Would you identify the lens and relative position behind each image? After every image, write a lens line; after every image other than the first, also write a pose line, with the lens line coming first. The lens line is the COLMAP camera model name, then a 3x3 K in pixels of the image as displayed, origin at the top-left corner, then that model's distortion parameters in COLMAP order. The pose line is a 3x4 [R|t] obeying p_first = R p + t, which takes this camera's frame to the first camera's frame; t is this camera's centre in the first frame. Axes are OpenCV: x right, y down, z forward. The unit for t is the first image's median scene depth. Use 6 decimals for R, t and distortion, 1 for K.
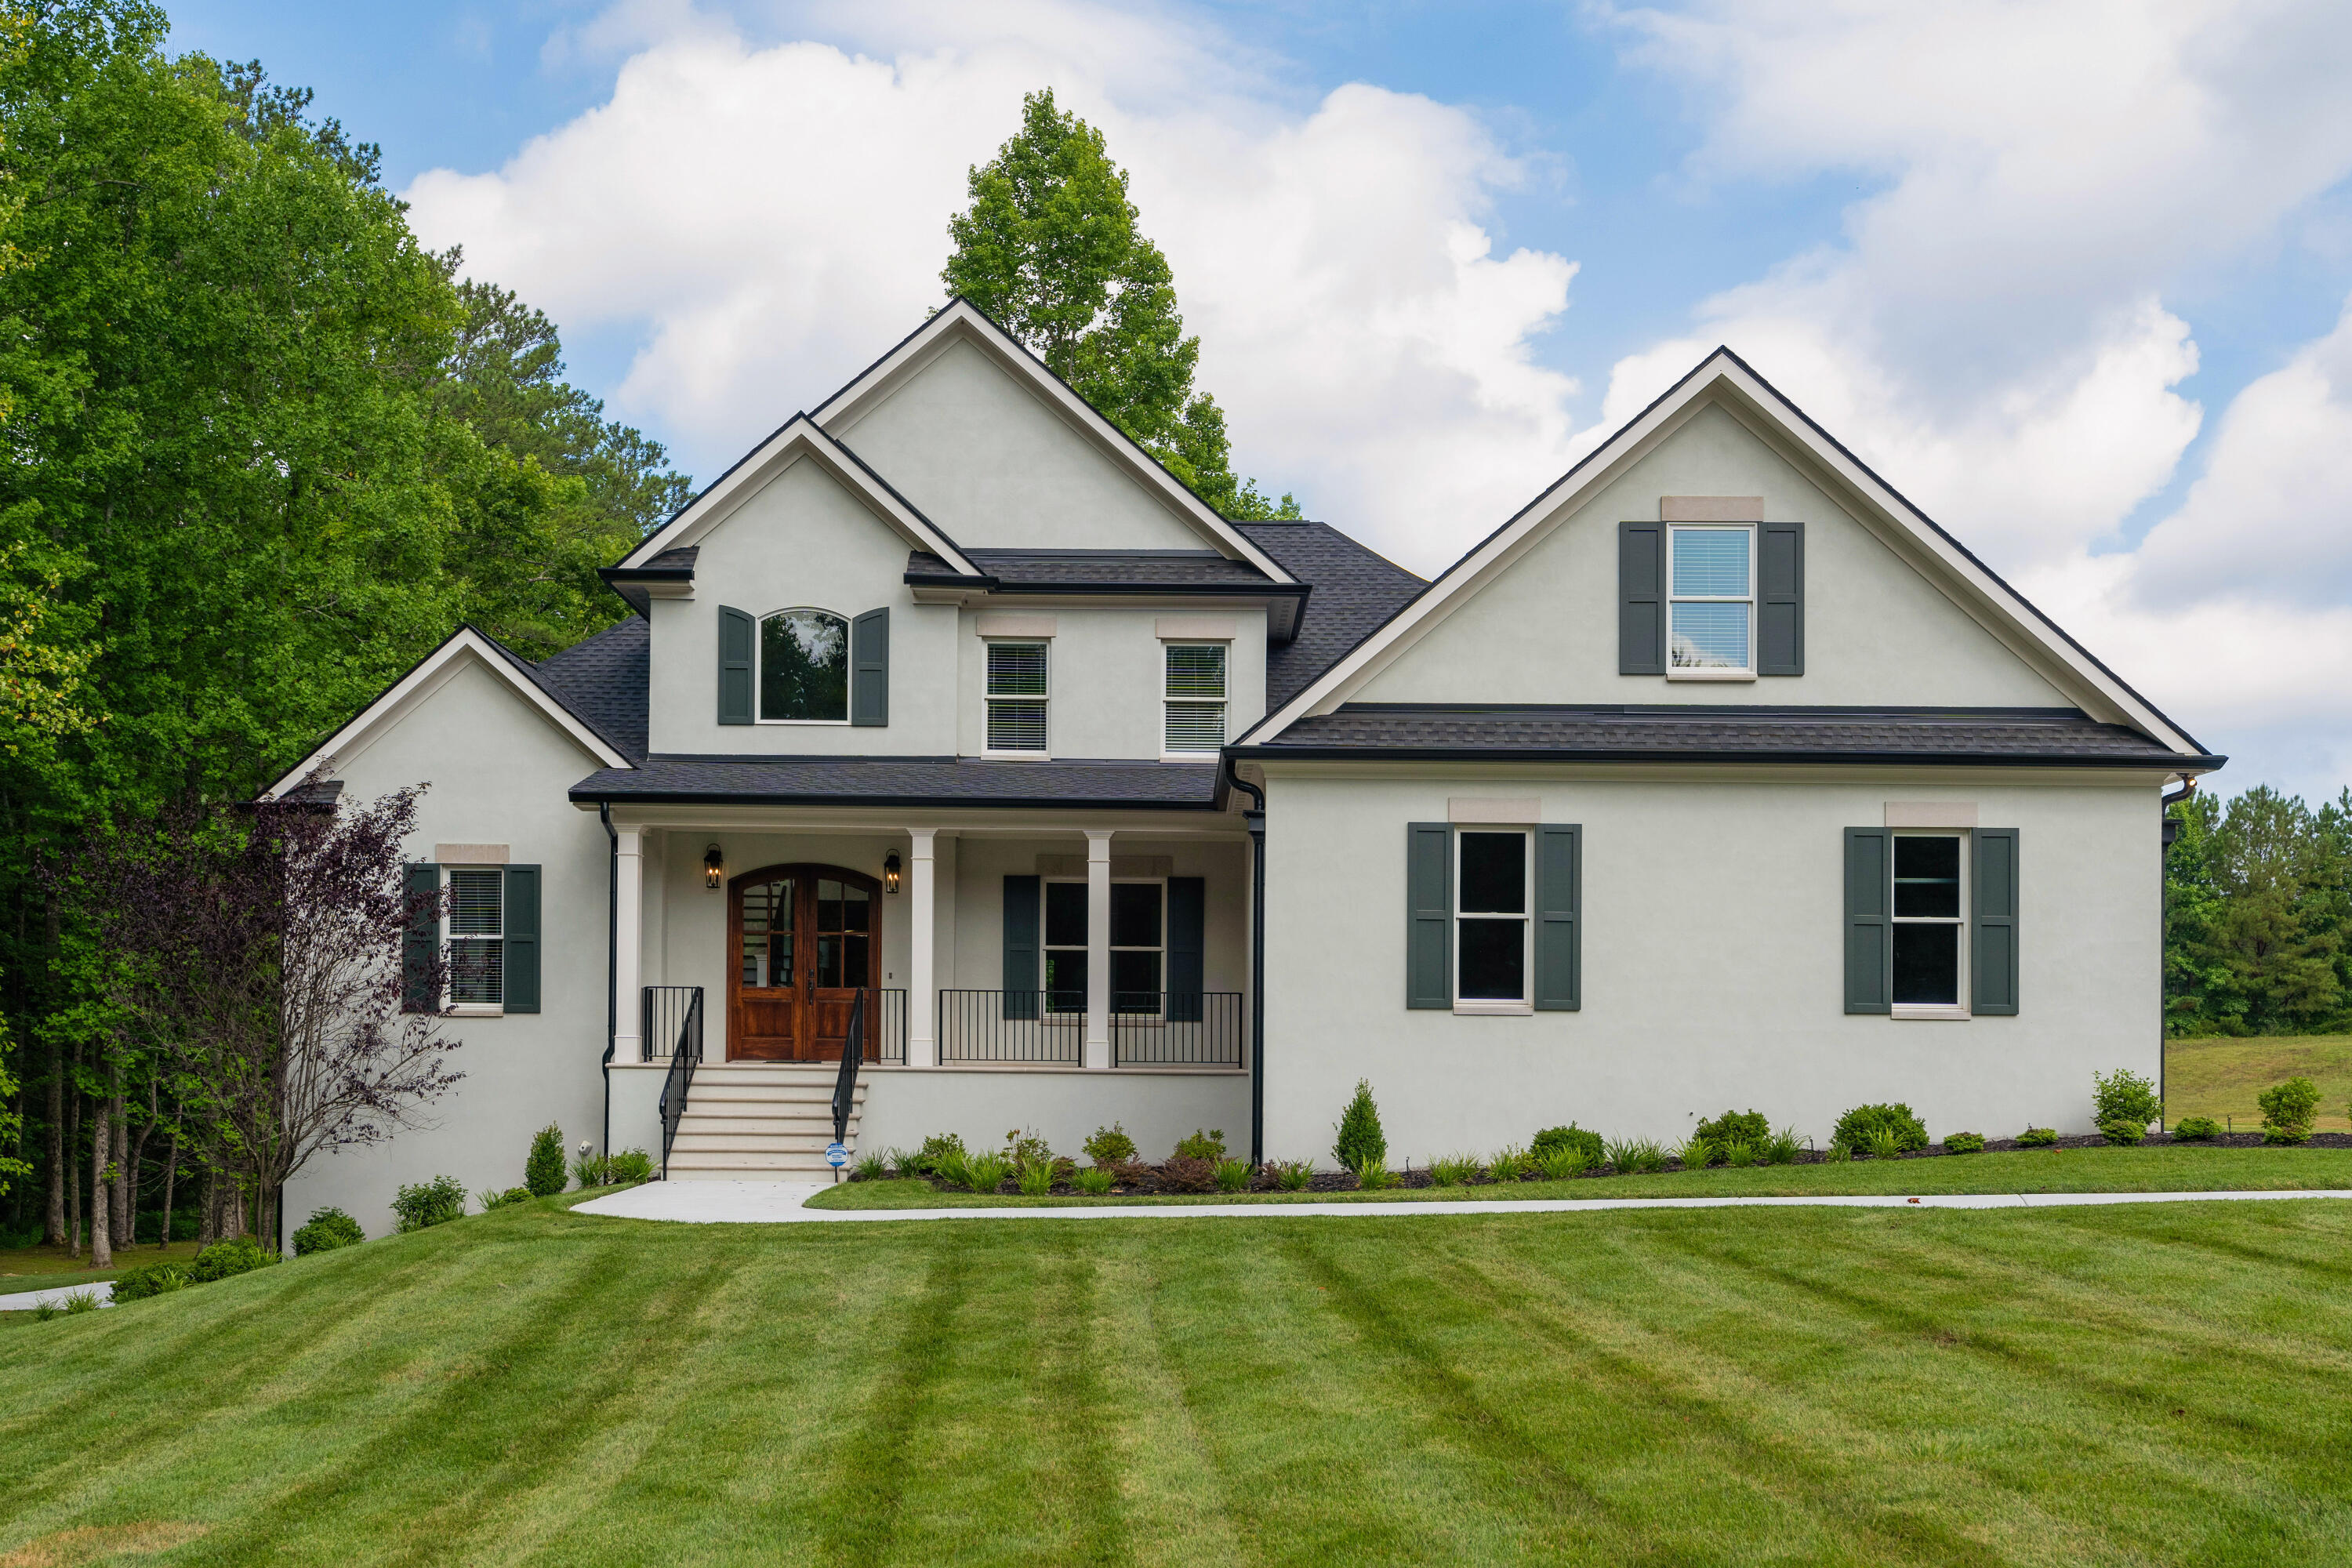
lens RADIAL K [[2362.2, 0, 1176.6], [0, 2362.2, 1045.3], [0, 0, 1]] dist [-0.002420, -0.007734]
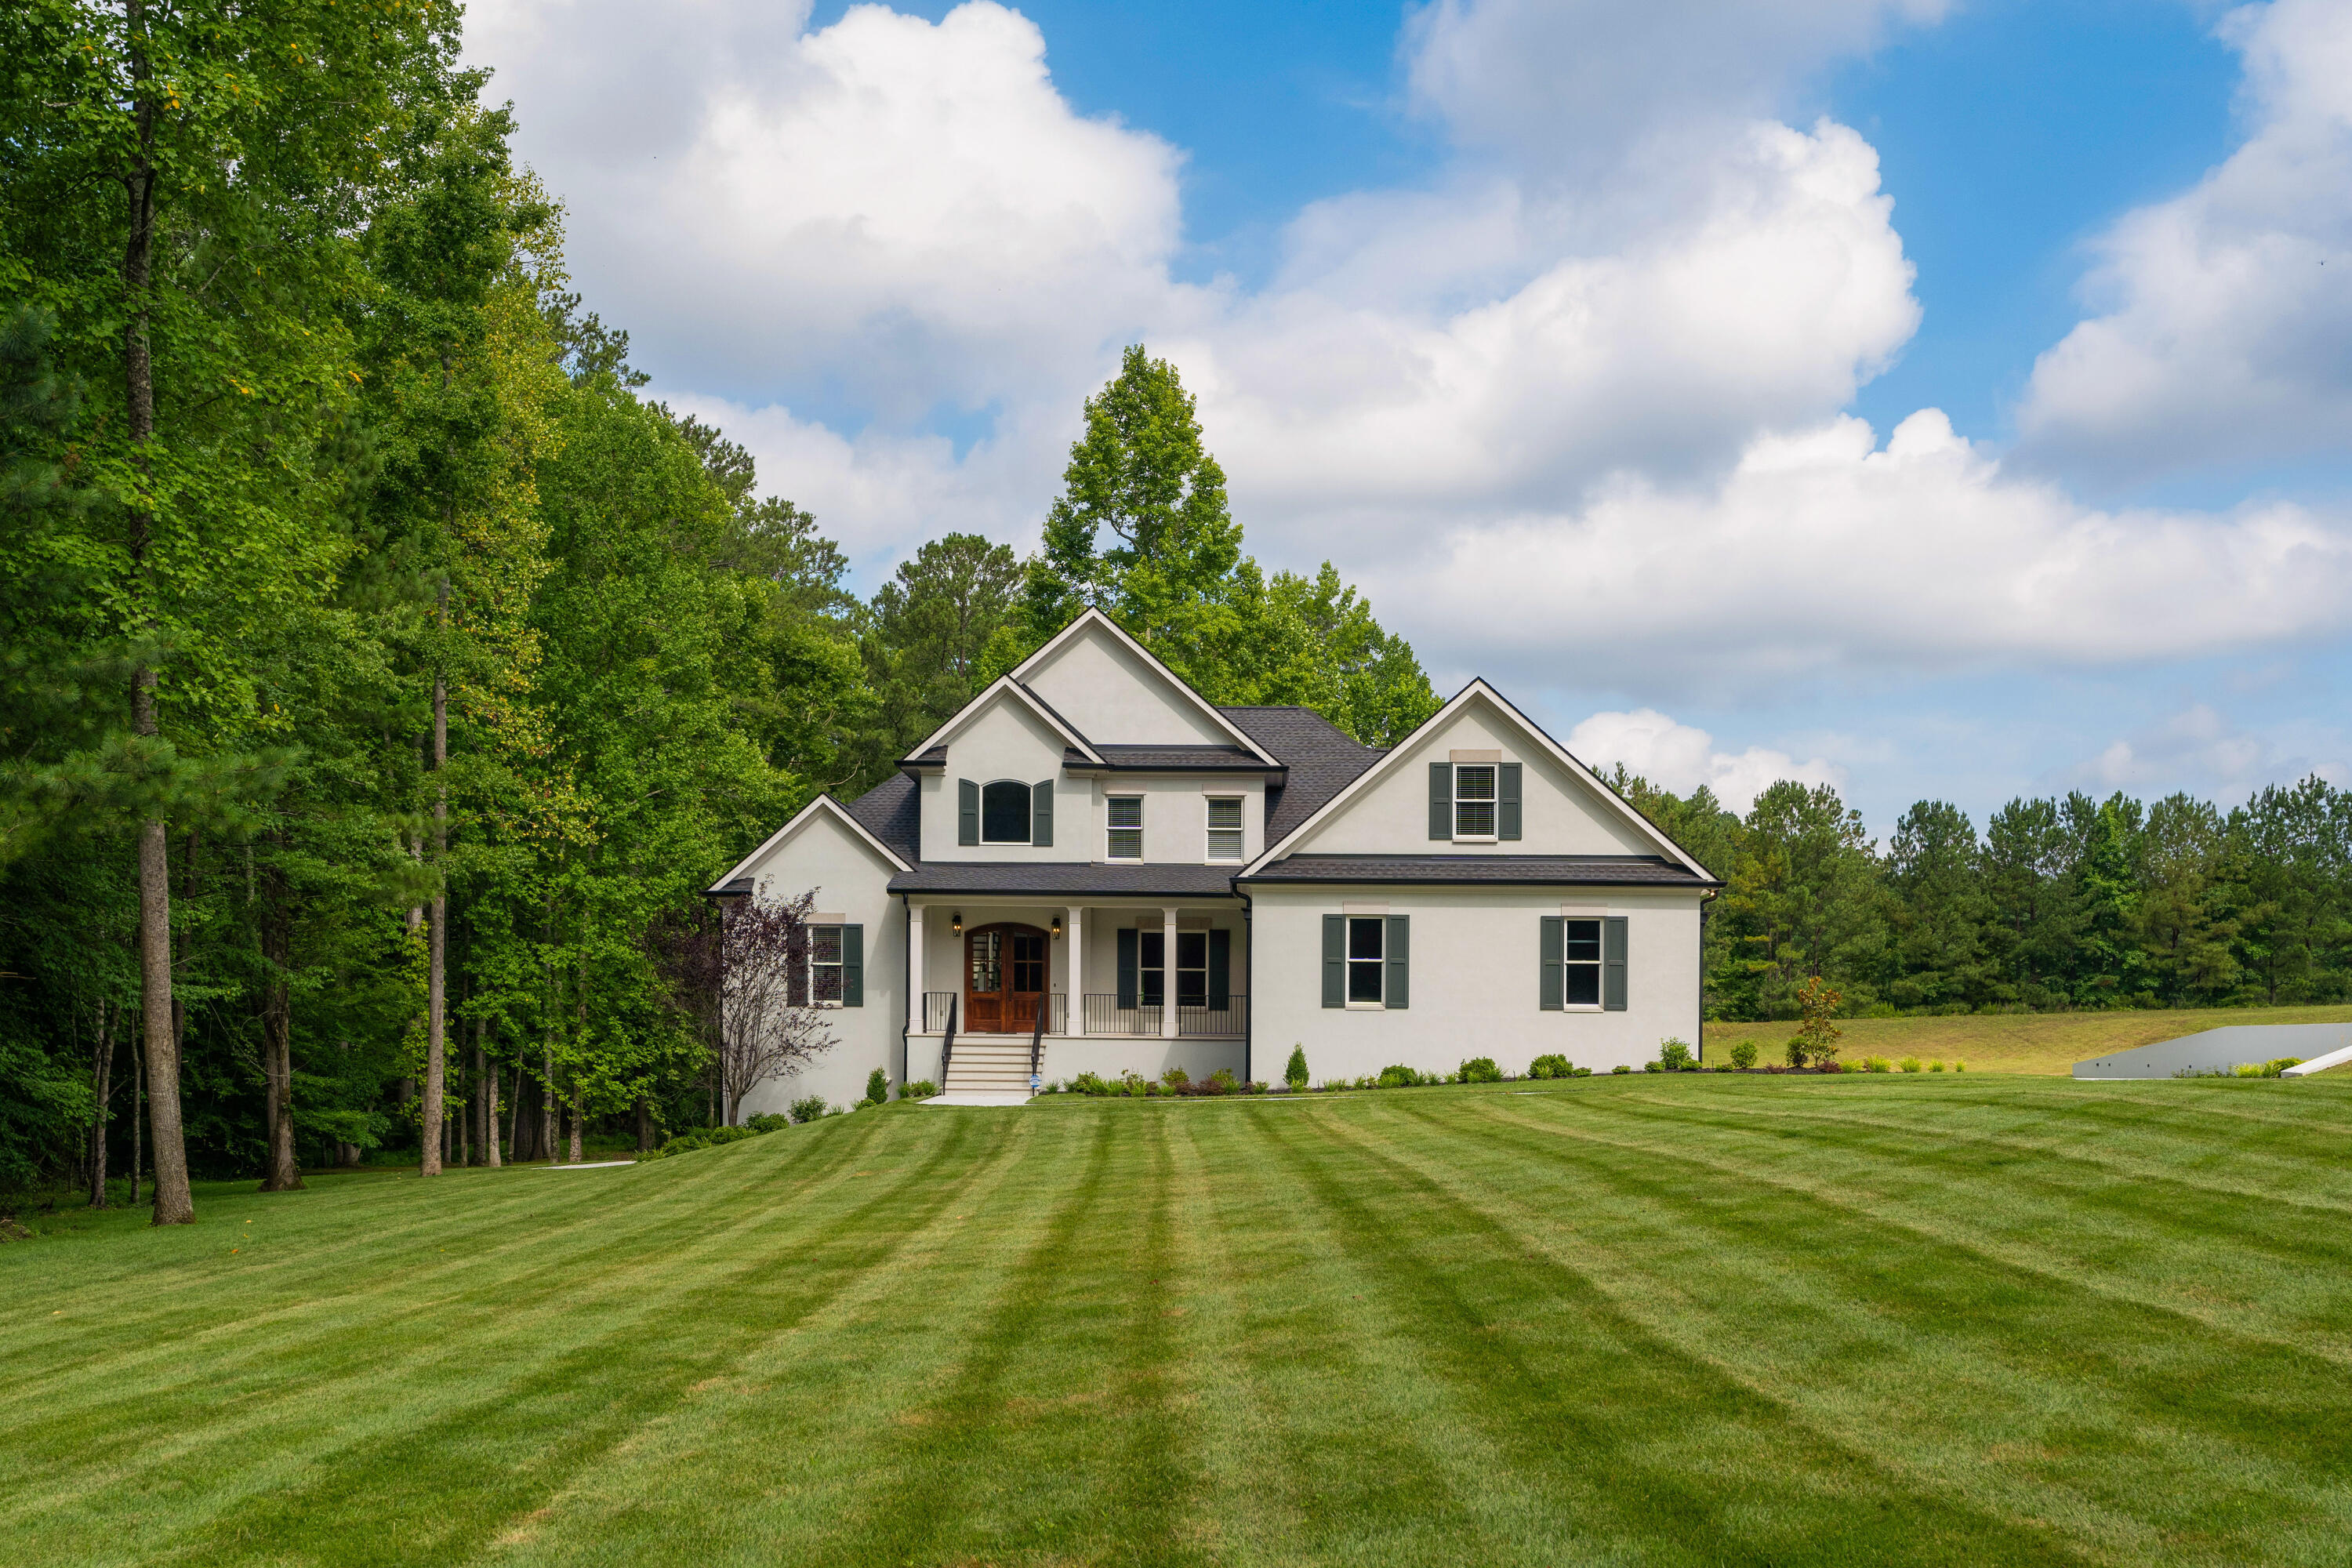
lens RADIAL K [[2362.2, 0, 1176.6], [0, 2362.2, 1045.3], [0, 0, 1]] dist [-0.002420, -0.007734]
pose [[0.999348, -0.000128, -0.036099, 0.037745], [0.000614, 0.999909, 0.013465, -0.008139], [0.036094, -0.013478, 0.999257, -0.823141]]
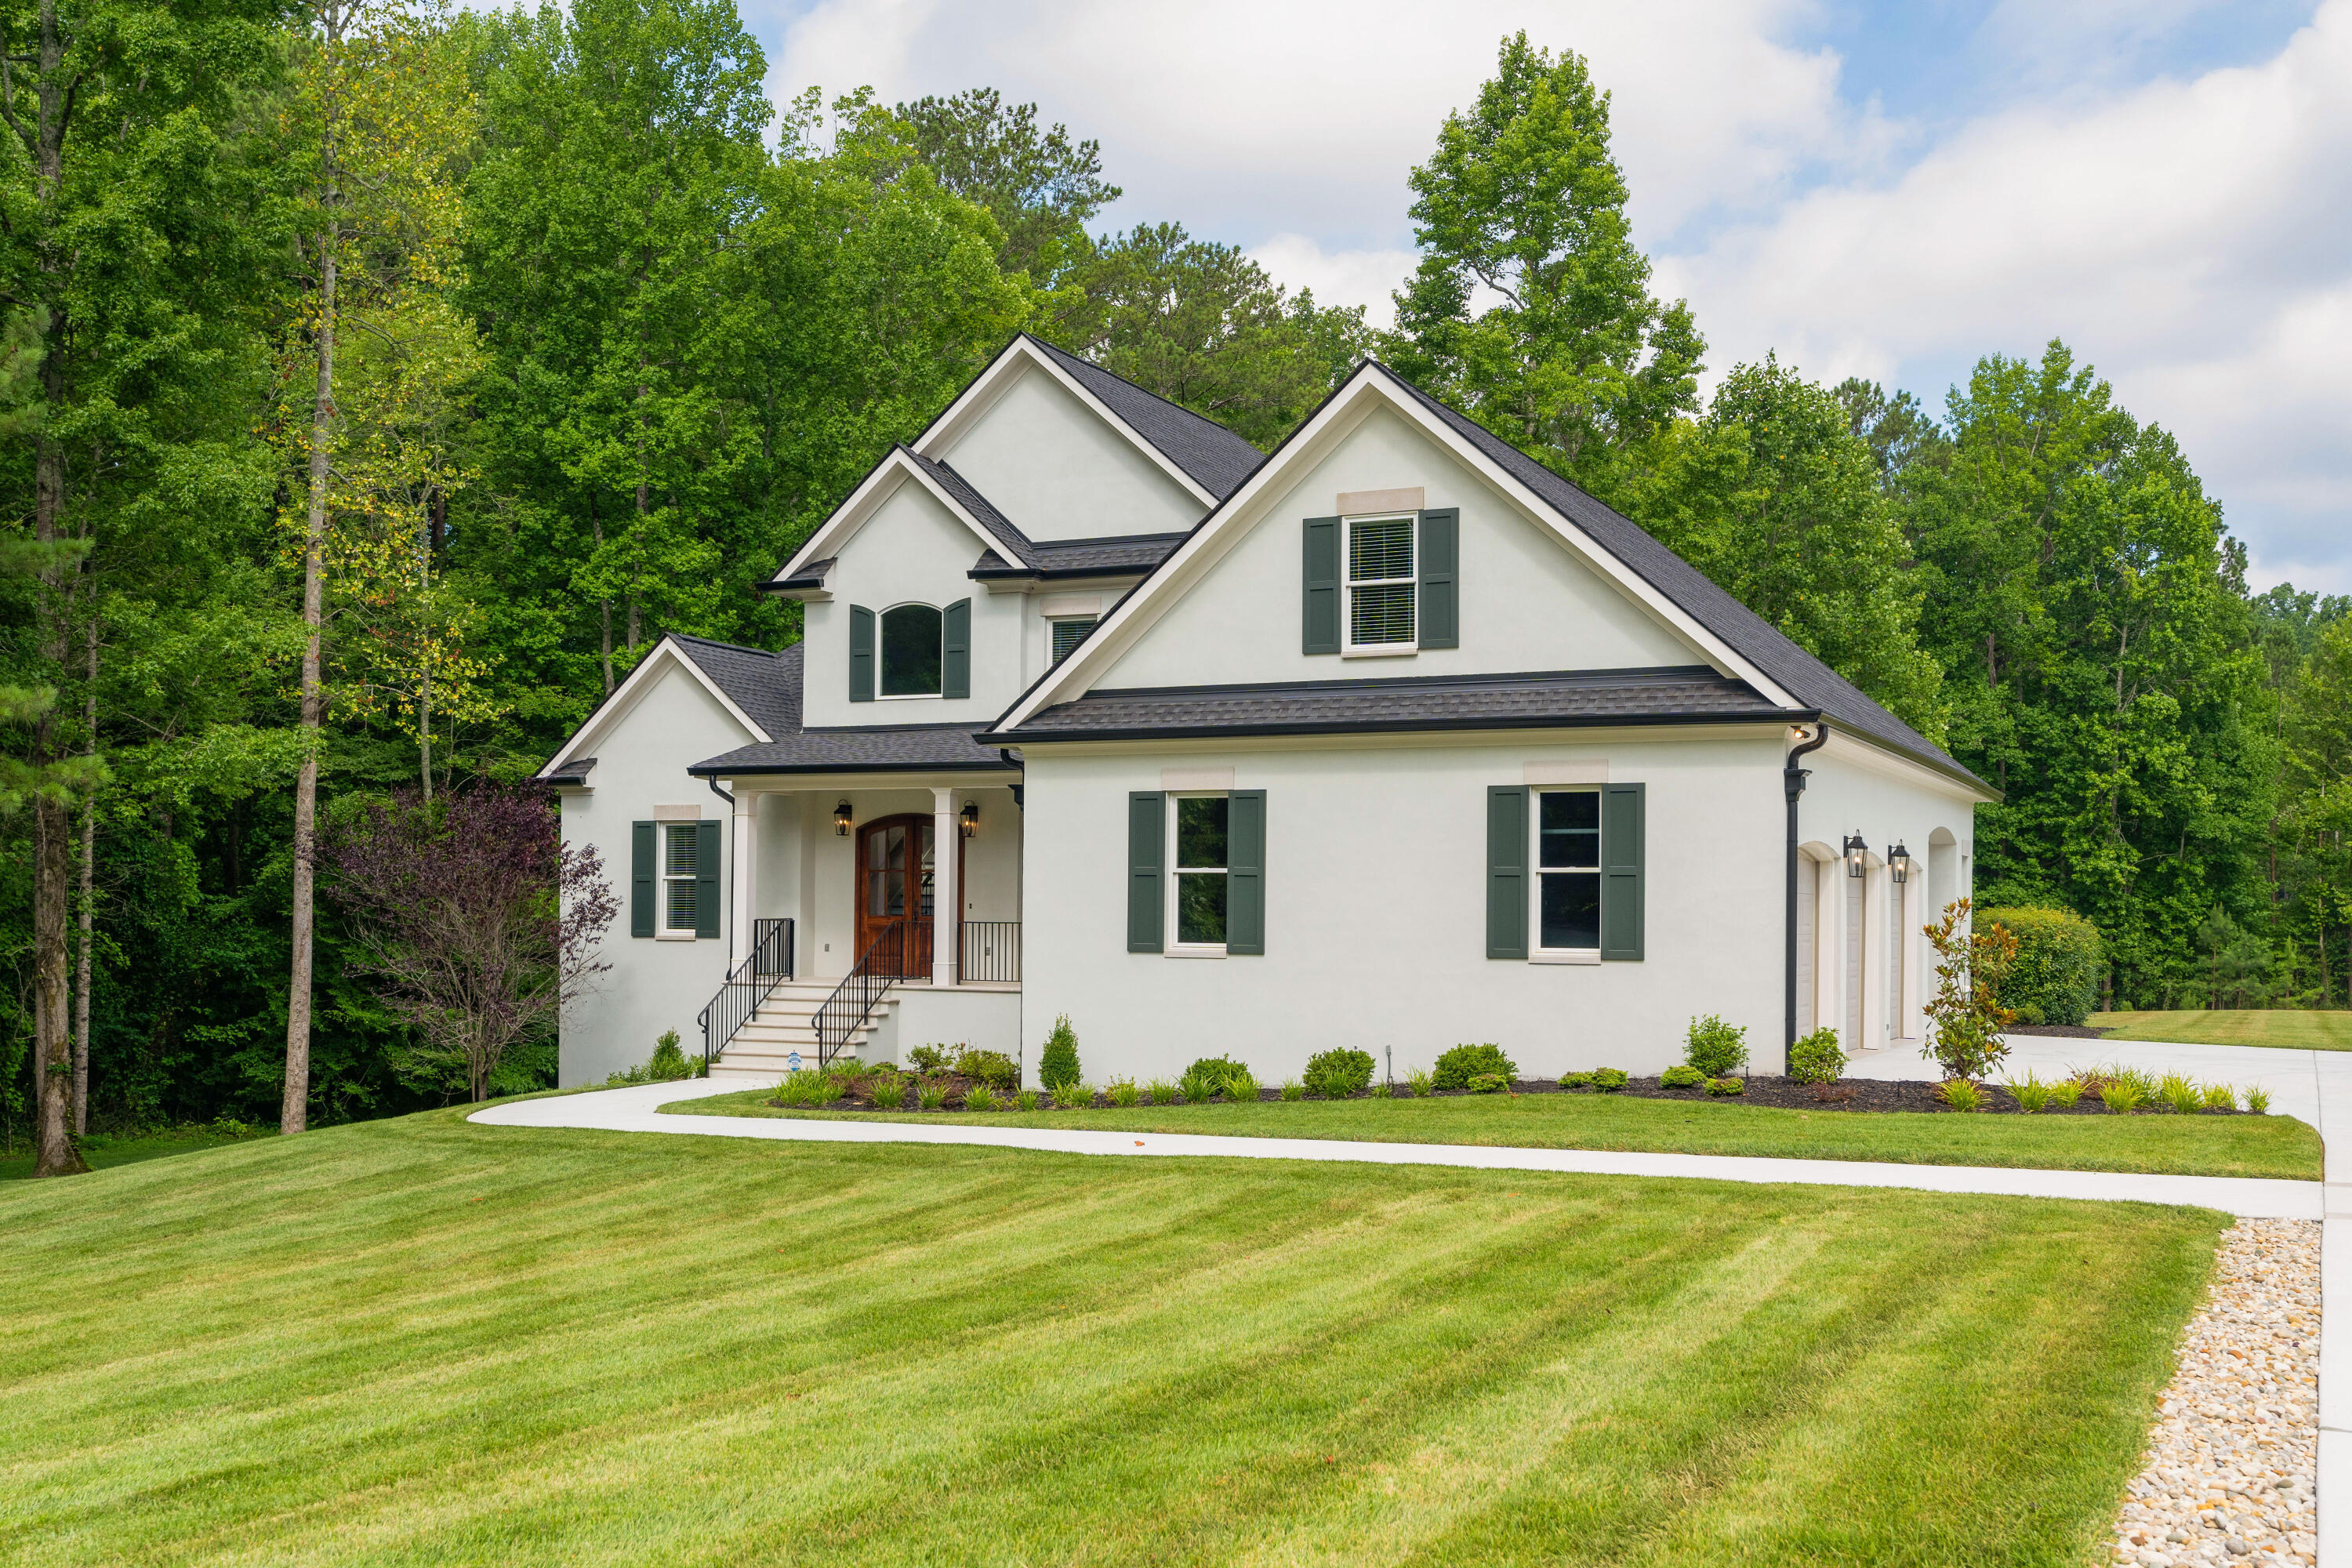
lens RADIAL K [[2335.0, 0, 1181.8], [0, 2335.0, 876.8], [0, 0, 1]] dist [0.004969, -0.000062]
pose [[0.903881, -0.009787, -0.427673, 0.500231], [0.006951, 0.999942, -0.008192, -0.034776], [0.427728, 0.004432, 0.903897, -0.025194]]
